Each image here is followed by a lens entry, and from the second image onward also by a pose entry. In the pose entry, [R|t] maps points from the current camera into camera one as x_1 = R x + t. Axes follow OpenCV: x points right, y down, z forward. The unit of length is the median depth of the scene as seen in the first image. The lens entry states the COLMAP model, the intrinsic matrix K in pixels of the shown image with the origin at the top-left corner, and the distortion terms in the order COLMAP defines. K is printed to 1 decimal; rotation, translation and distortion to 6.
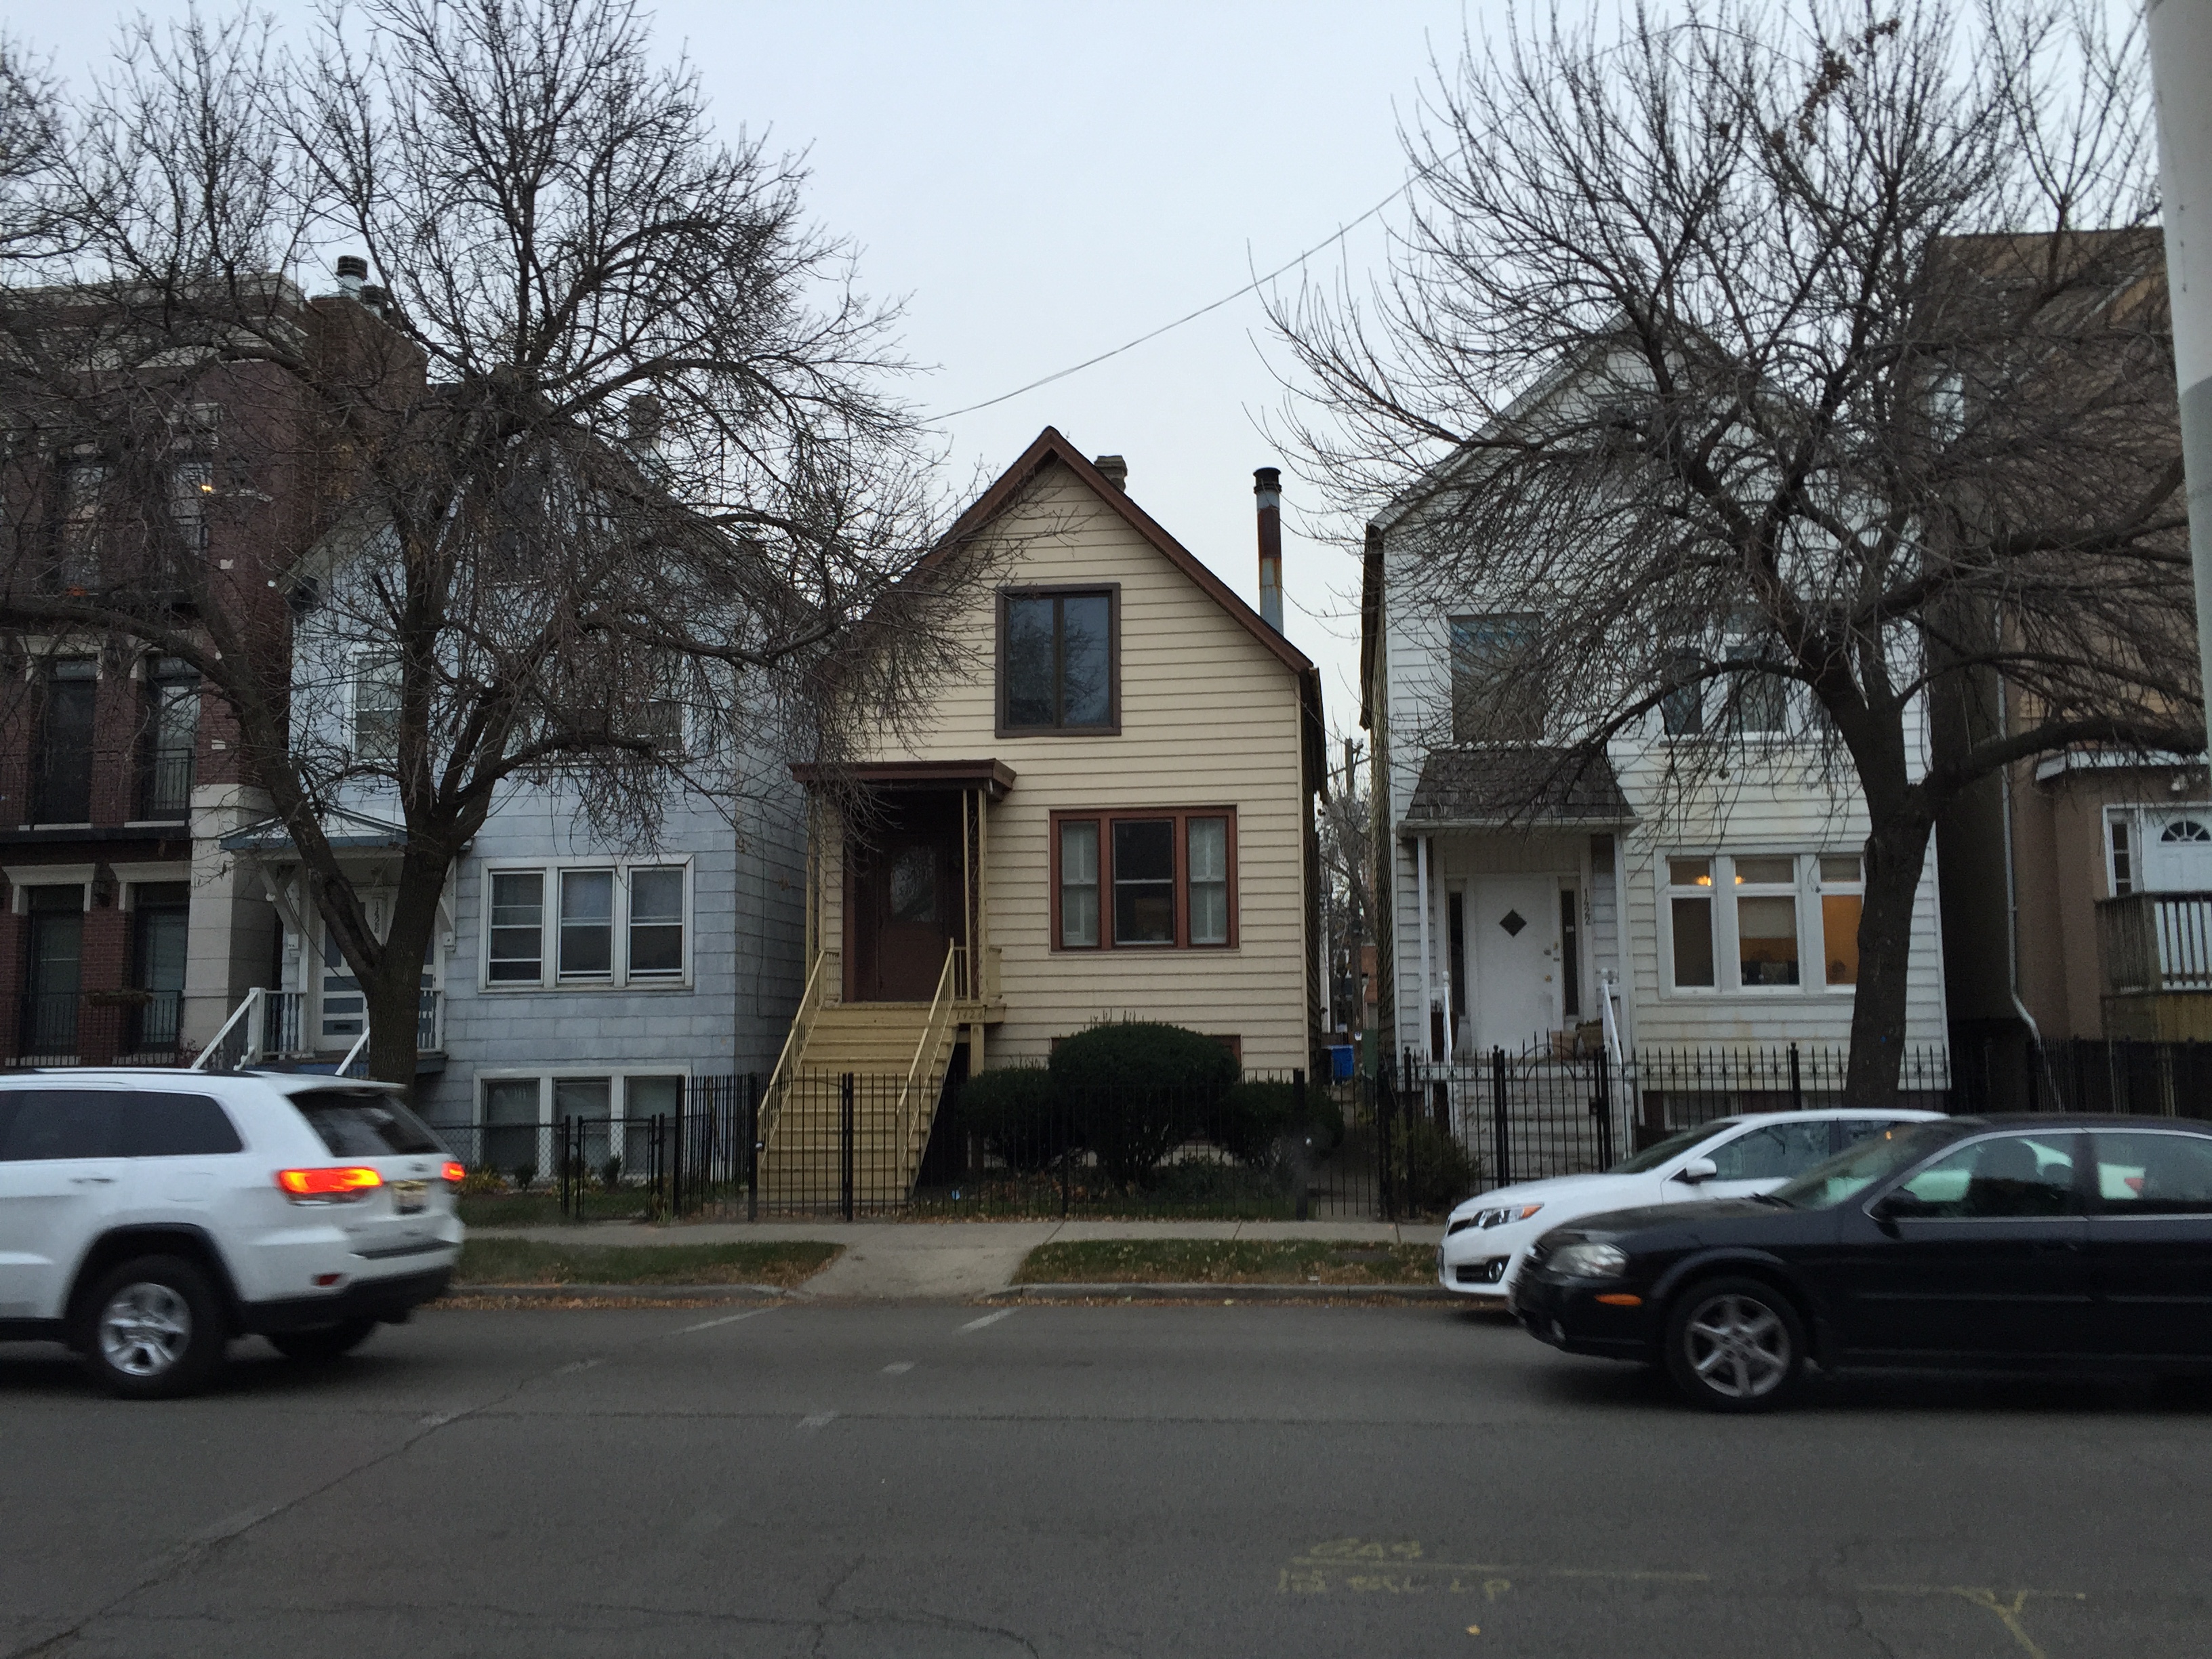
lens RADIAL K [[1858.1, 0, 1111.3], [0, 1858.1, 828.5], [0, 0, 1]] dist [0.039903, -0.023920]
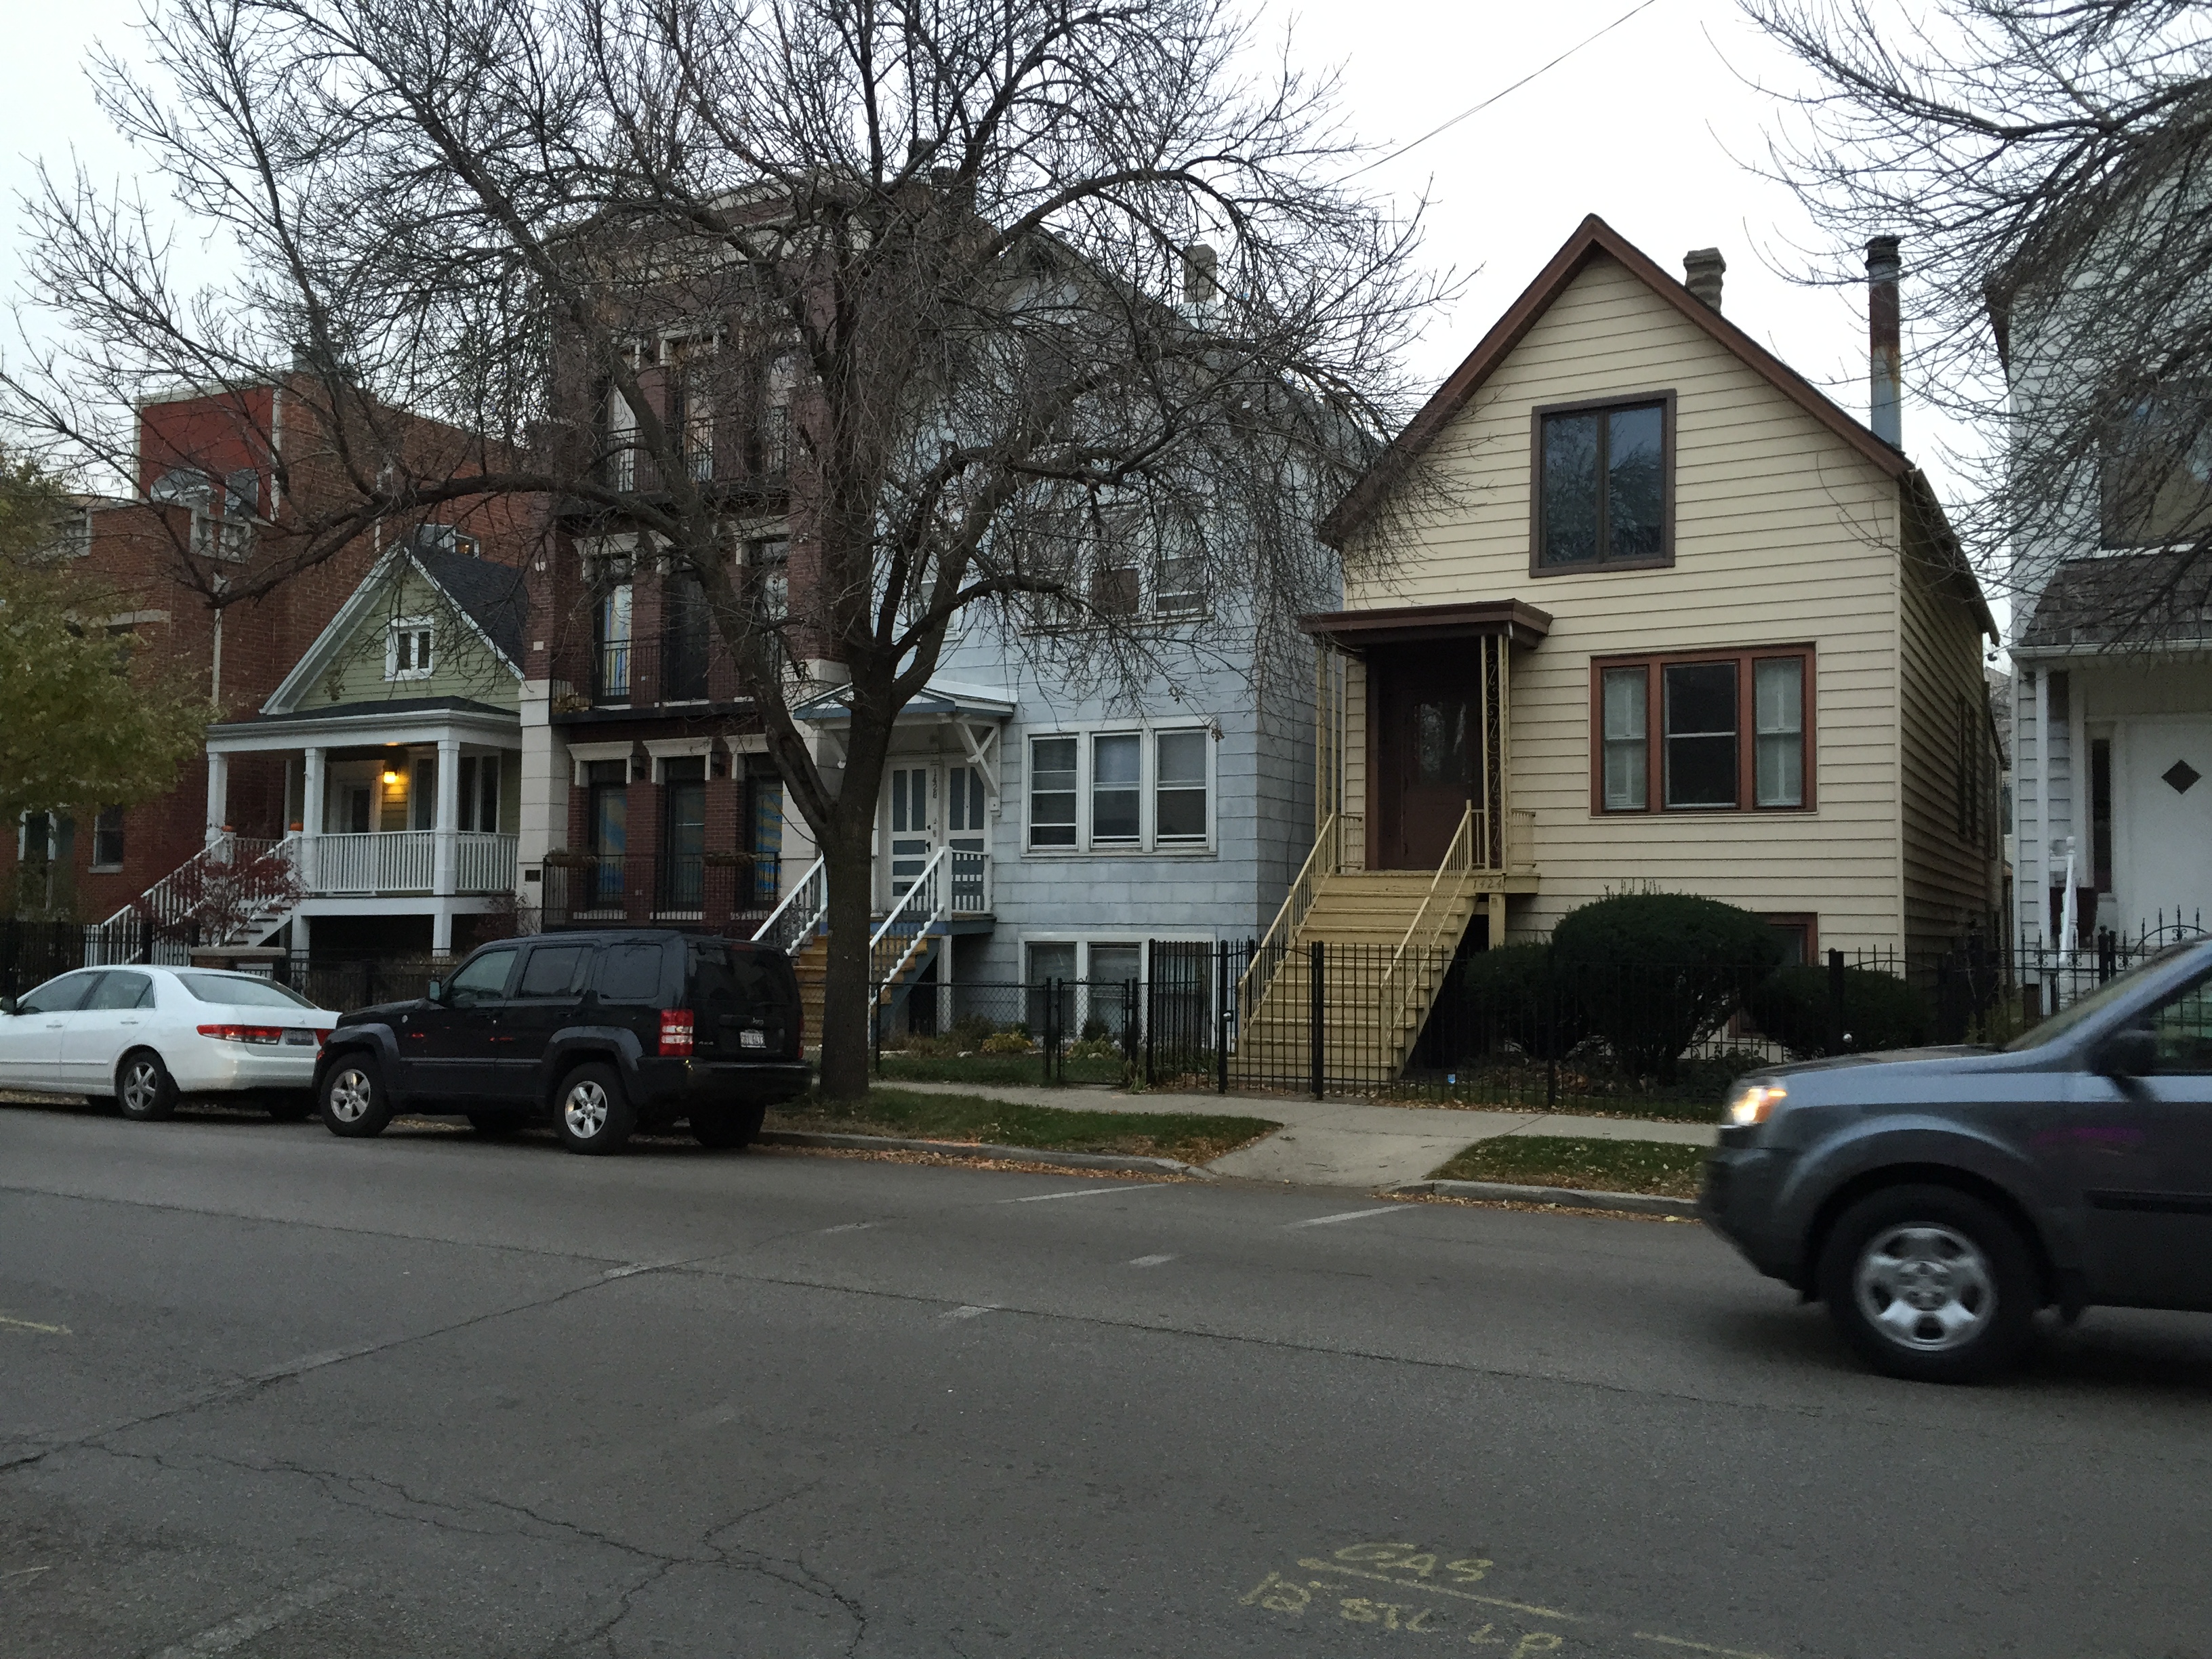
lens RADIAL K [[1858.1, 0, 1126.8], [0, 1858.1, 832.7], [0, 0, 1]] dist [0.039903, -0.023920]
pose [[0.927035, 0.002320, -0.374968, 0.095818], [0.021587, 0.997992, 0.059543, 0.016509], [0.374353, -0.063293, 0.925124, 0.091820]]
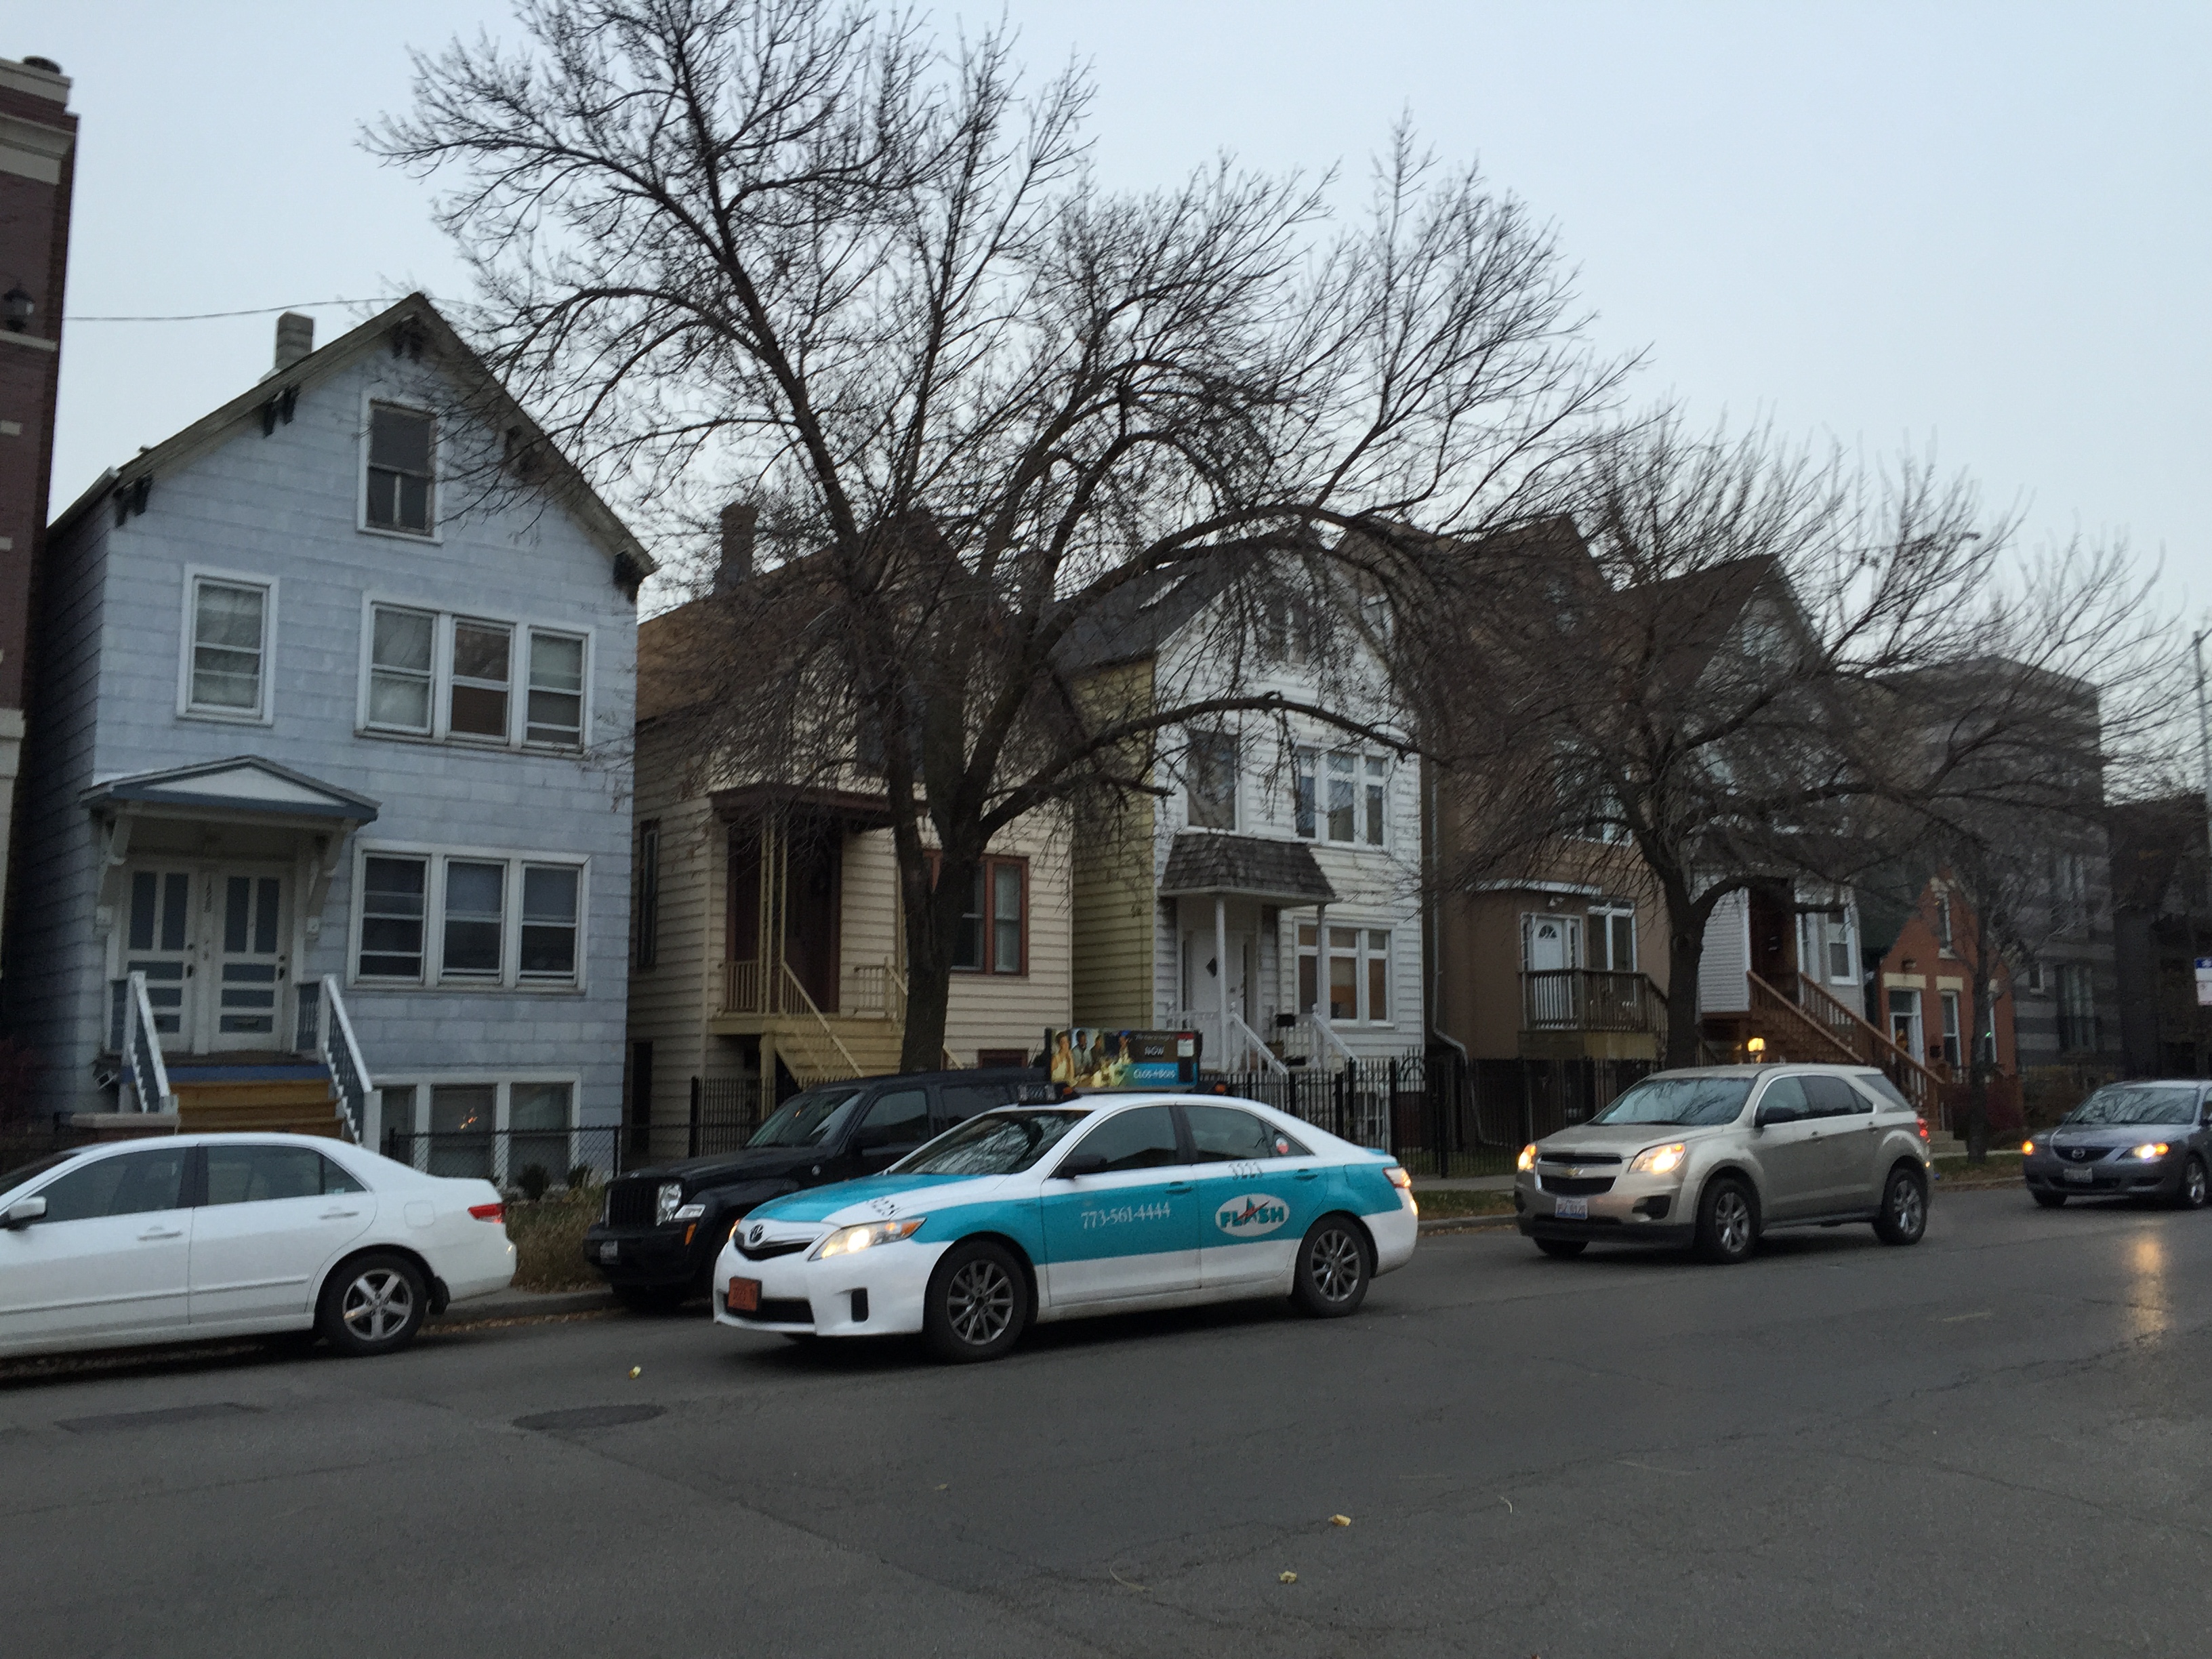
lens RADIAL K [[1858.1, 0, 1119.8], [0, 1858.1, 829.1], [0, 0, 1]] dist [0.039903, -0.023920]
pose [[0.687472, 0.101734, 0.719049, -0.757375], [-0.085436, 0.994593, -0.059035, 0.035129], [-0.721168, -0.020848, 0.692447, 0.126833]]
